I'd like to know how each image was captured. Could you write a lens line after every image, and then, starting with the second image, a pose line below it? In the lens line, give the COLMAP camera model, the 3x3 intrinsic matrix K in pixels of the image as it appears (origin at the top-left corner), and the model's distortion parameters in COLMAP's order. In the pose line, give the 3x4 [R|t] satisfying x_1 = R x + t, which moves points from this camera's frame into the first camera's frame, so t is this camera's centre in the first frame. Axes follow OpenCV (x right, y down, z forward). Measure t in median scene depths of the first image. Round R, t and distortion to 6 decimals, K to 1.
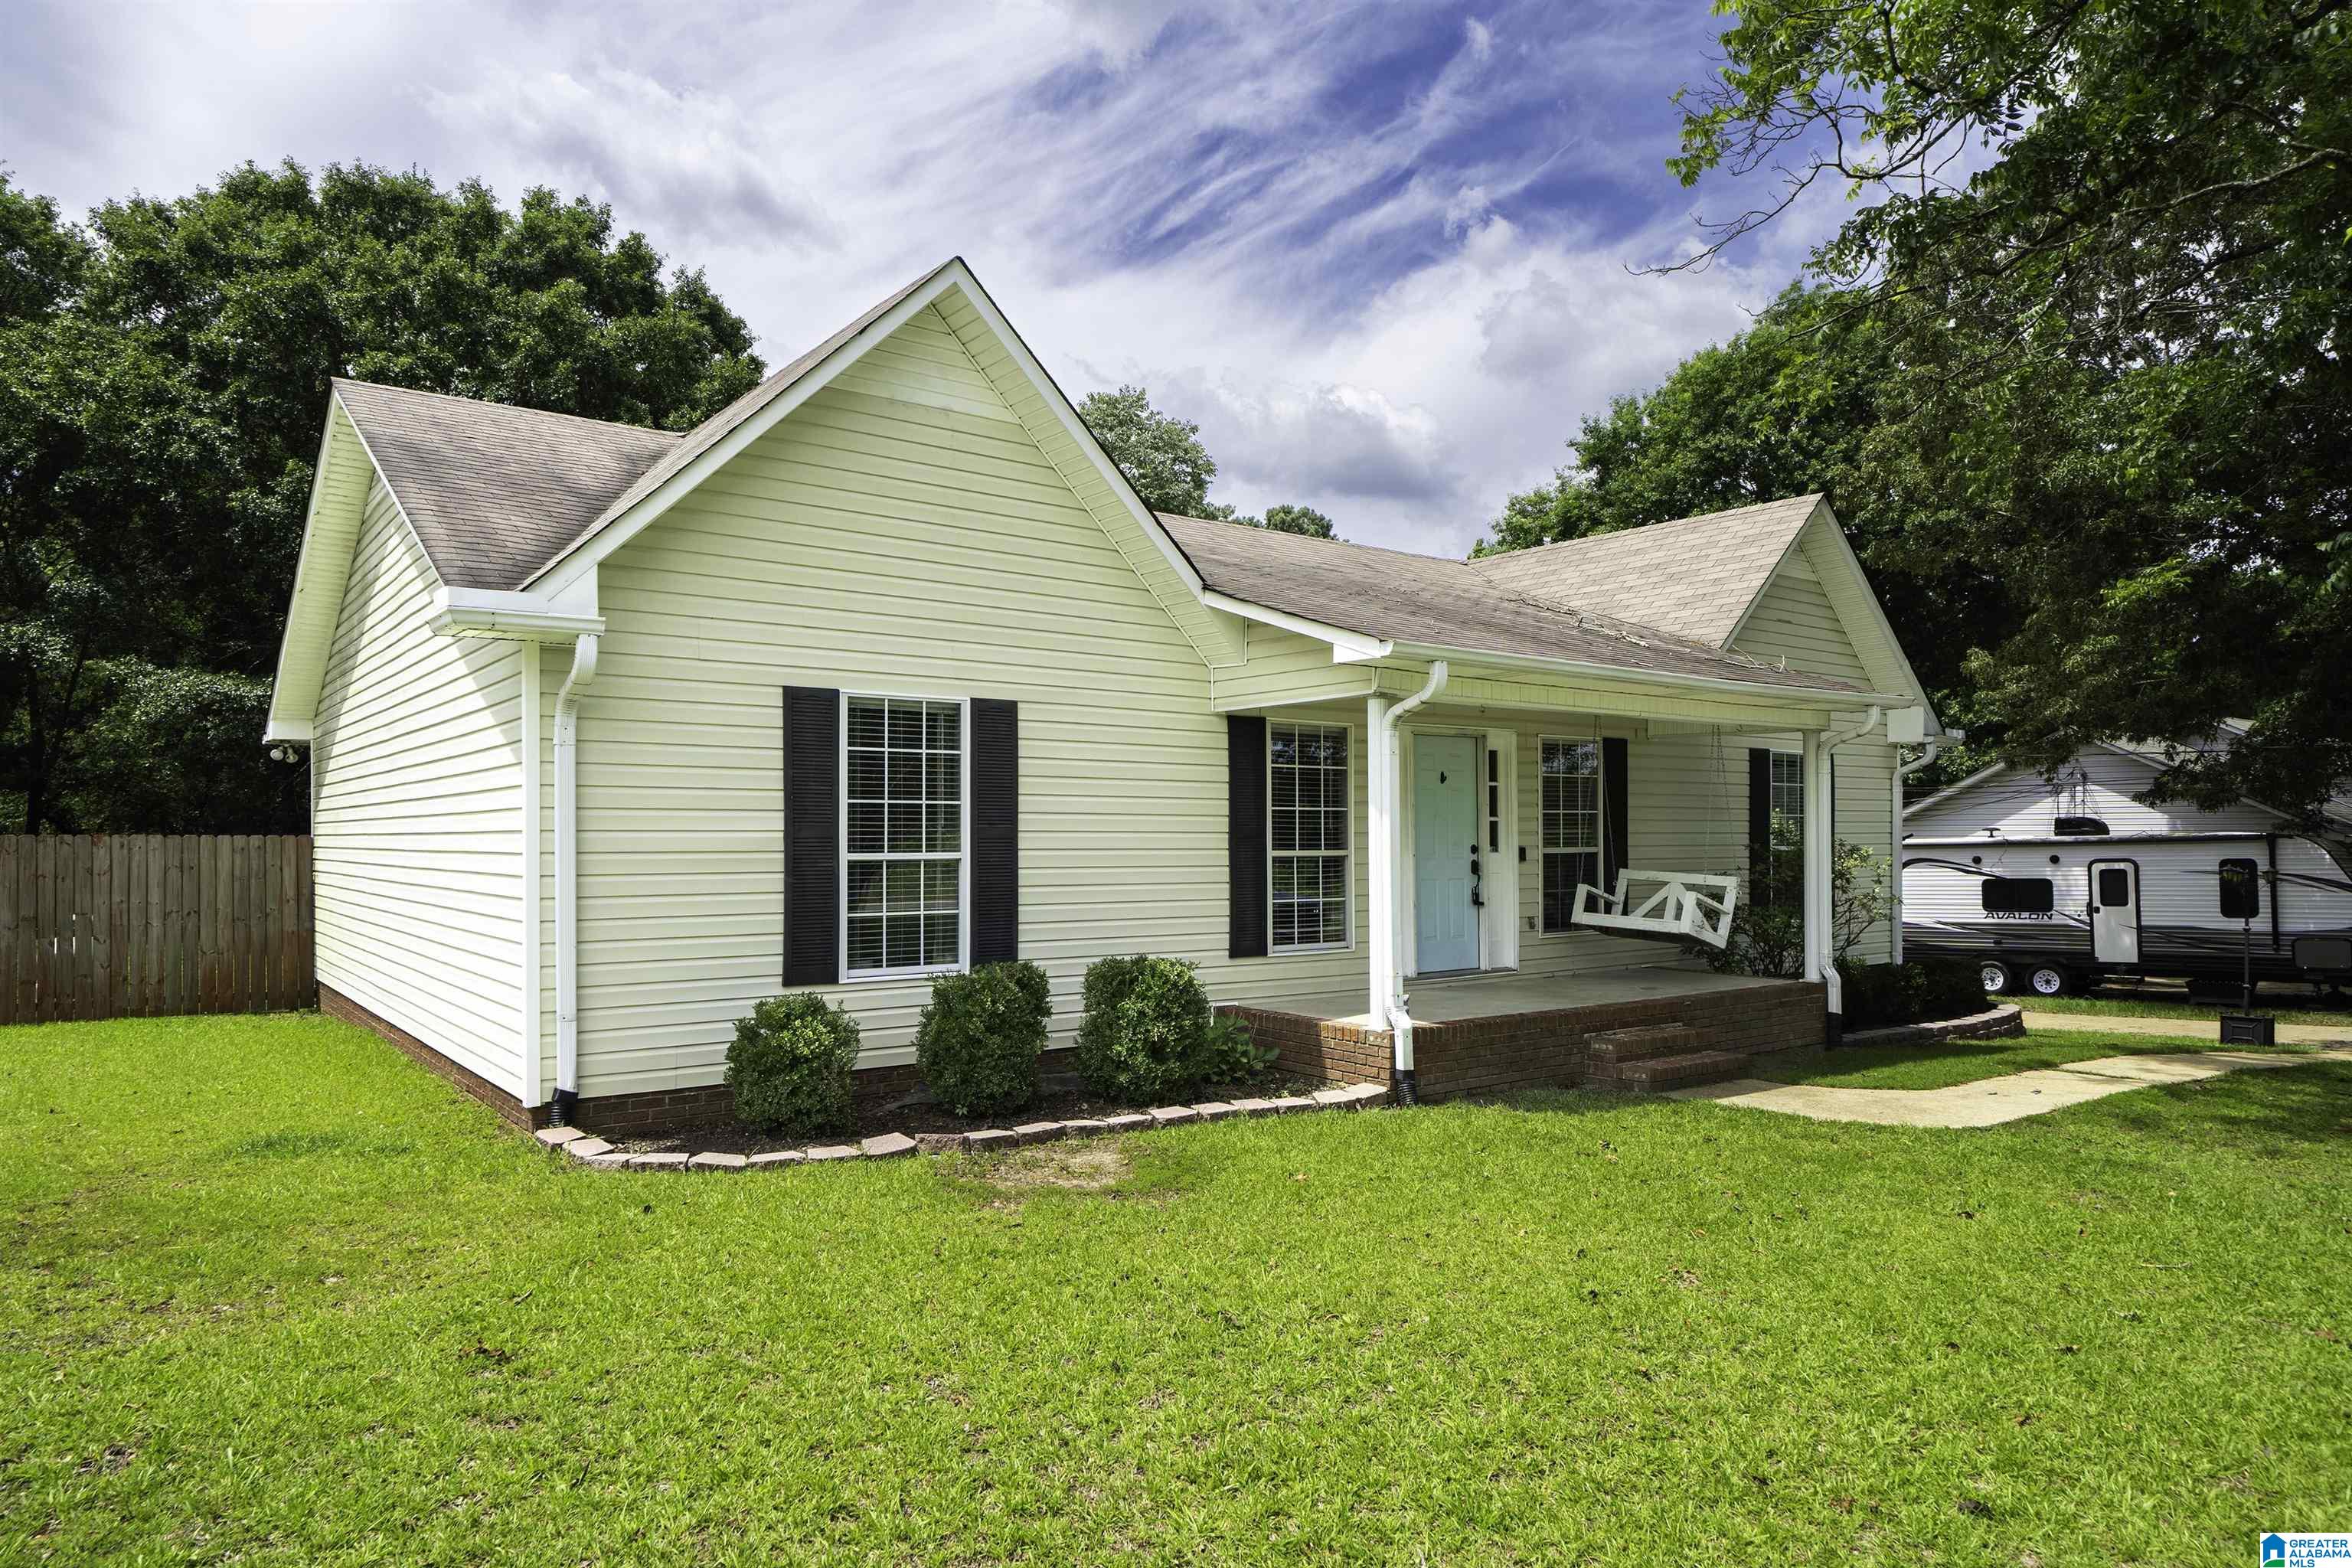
lens RADIAL K [[1200.6, 0, 1168.0], [0, 1200.6, 787.1], [0, 0, 1]] dist [-0.004955, -0.000491]
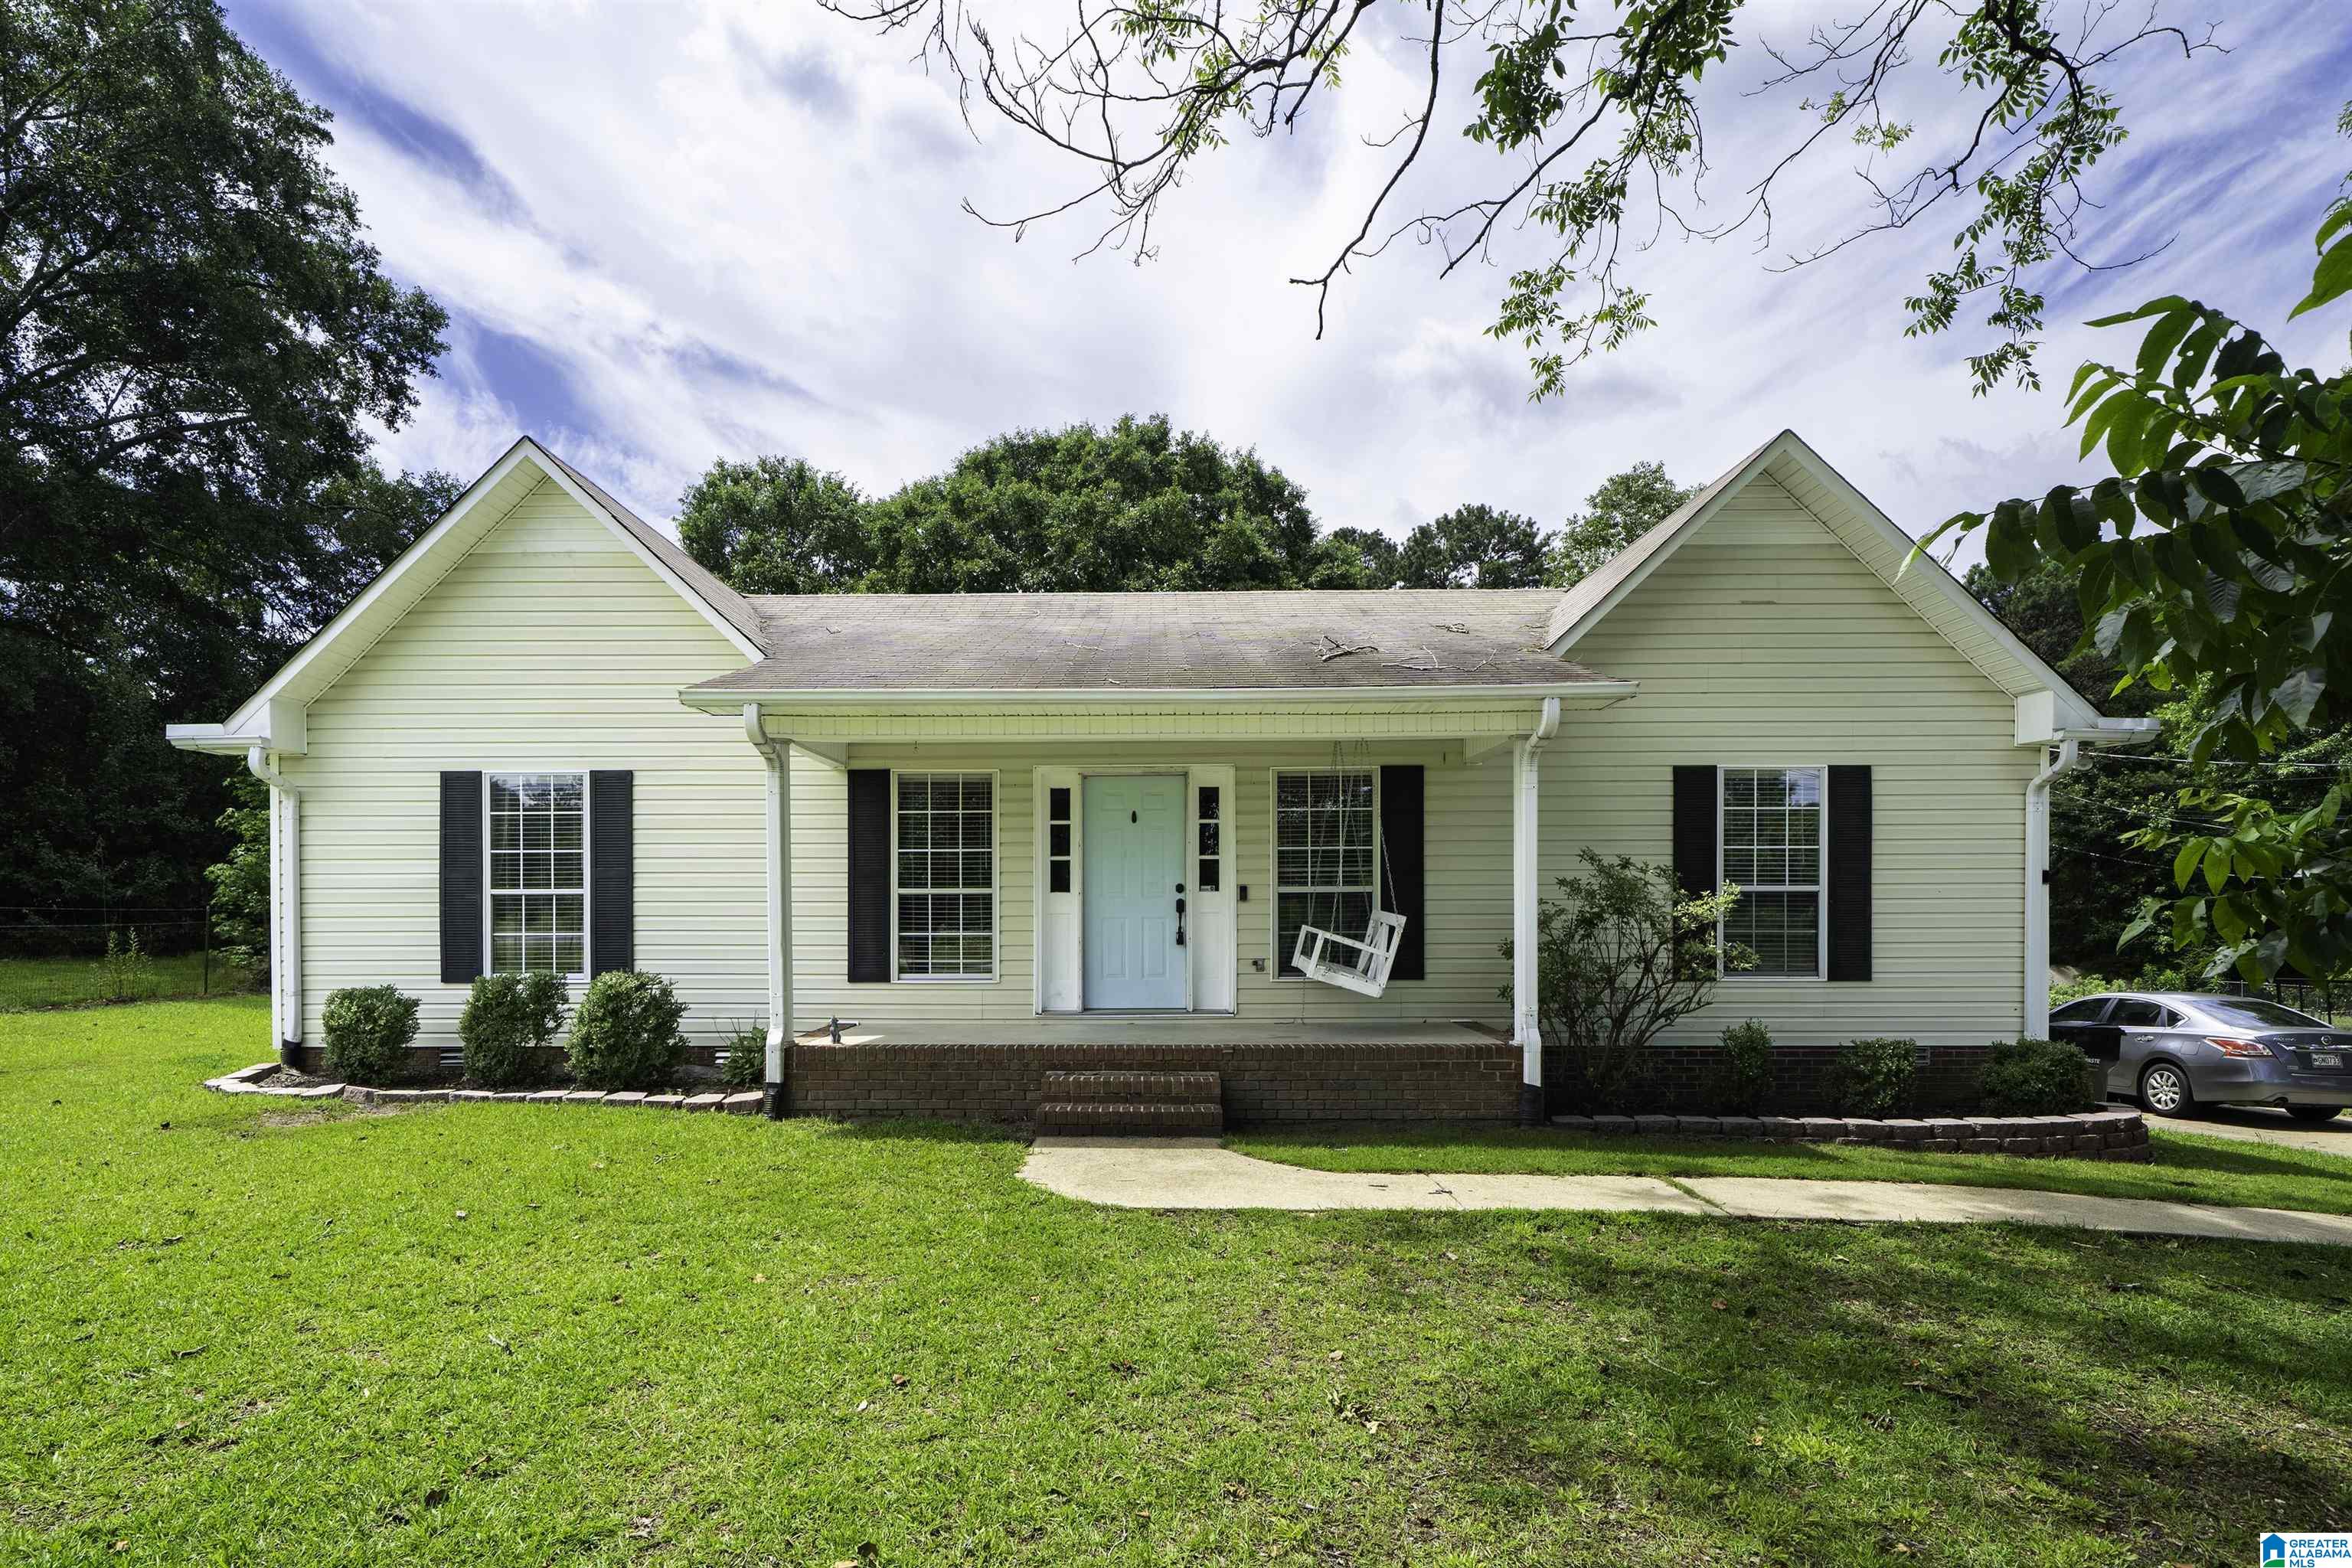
lens RADIAL K [[943.1, 0, 1176.2], [0, 943.1, 885.5], [0, 0, 1]] dist [0.002253, 0.000092]
pose [[0.843540, 0.002872, -0.537058, 0.765955], [0.025466, 0.998647, 0.045339, 0.016604], [0.536462, -0.051922, 0.842326, 0.394675]]
